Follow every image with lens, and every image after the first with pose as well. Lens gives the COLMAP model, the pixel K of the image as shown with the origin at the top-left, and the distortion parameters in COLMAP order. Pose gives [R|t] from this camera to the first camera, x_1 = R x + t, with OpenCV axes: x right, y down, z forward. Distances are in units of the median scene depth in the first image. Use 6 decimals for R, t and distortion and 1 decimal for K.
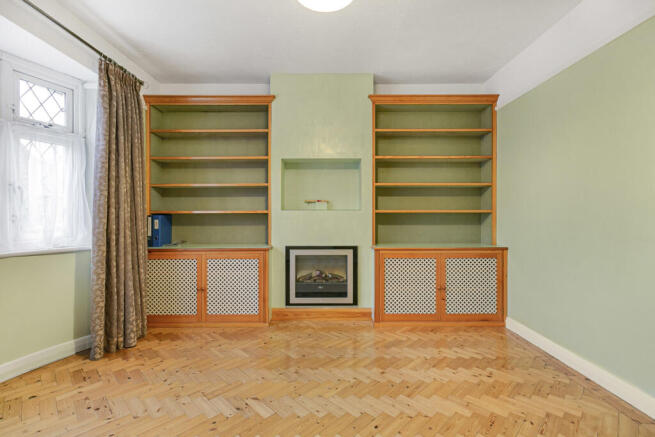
lens RADIAL K [[297.8, 0, 327.2], [0, 297.8, 215.6], [0, 0, 1]] dist [-0.005473, 0.001269]
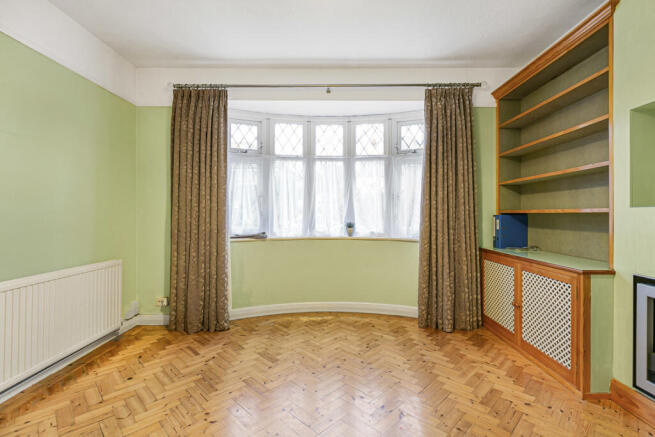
lens RADIAL K [[313.0, 0, 327.8], [0, 313.0, 216.7], [0, 0, 1]] dist [-0.004336, -0.001226]
pose [[-0.023191, 0.012743, -0.999650, 0.450042], [-0.003821, 0.999910, 0.012835, -0.006496], [0.999724, 0.004118, -0.023140, 0.492149]]
